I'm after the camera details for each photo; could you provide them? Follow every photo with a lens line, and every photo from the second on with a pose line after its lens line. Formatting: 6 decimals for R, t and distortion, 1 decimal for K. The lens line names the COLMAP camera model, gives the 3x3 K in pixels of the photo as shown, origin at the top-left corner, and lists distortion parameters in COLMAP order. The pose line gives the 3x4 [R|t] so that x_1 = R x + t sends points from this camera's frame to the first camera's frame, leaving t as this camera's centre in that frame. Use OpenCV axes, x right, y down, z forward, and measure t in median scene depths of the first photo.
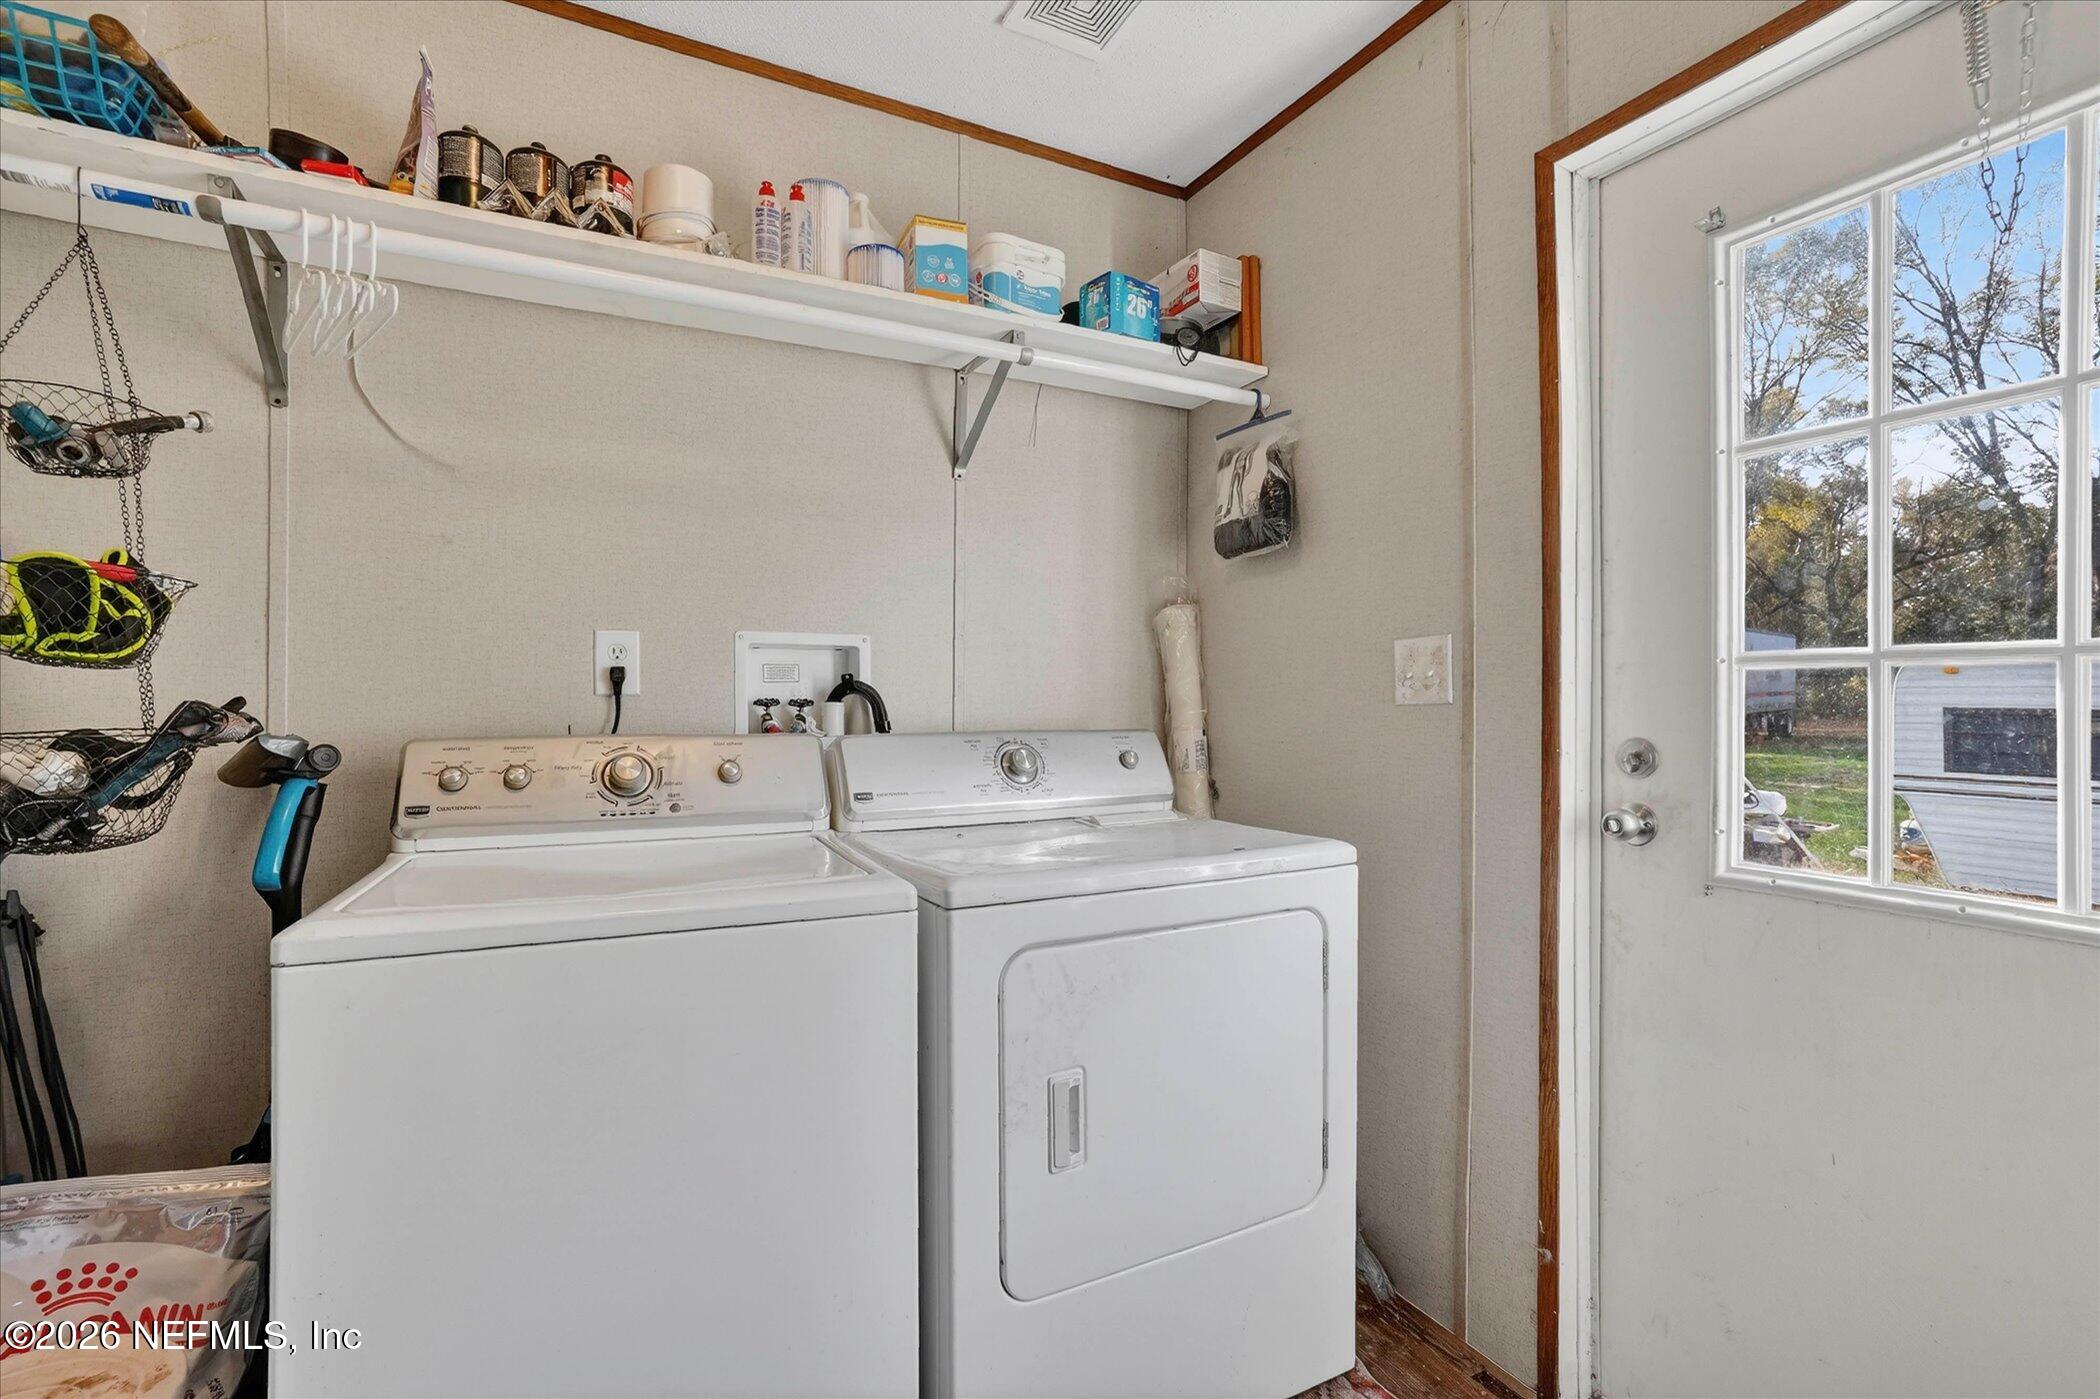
lens RADIAL K [[982.2, 0, 1050.0], [0, 982.2, 699.5], [0, 0, 1]] dist [-0.023484, 0.000081]
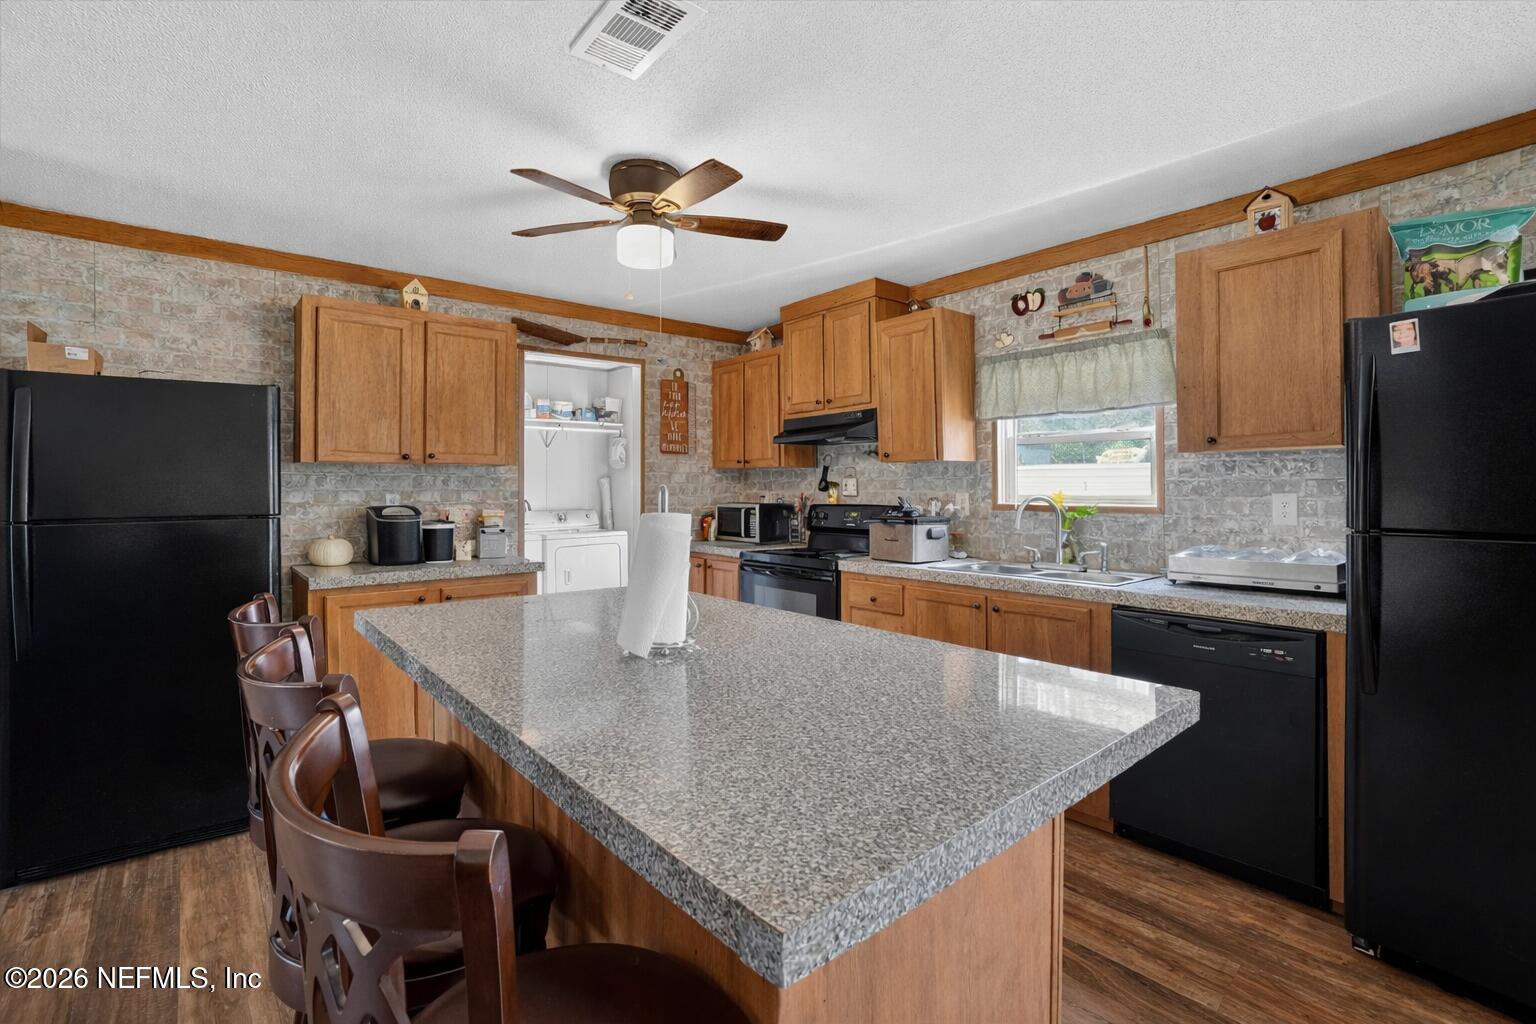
lens RADIAL K [[697.1, 0, 768.2], [0, 697.1, 483.6], [0, 0, 1]] dist [-0.025528, 0.000167]
pose [[0.975130, -0.006818, 0.221529, 0.189747], [0.006290, 0.999975, 0.003091, -0.098566], [-0.221544, -0.001621, 0.975149, -2.380912]]
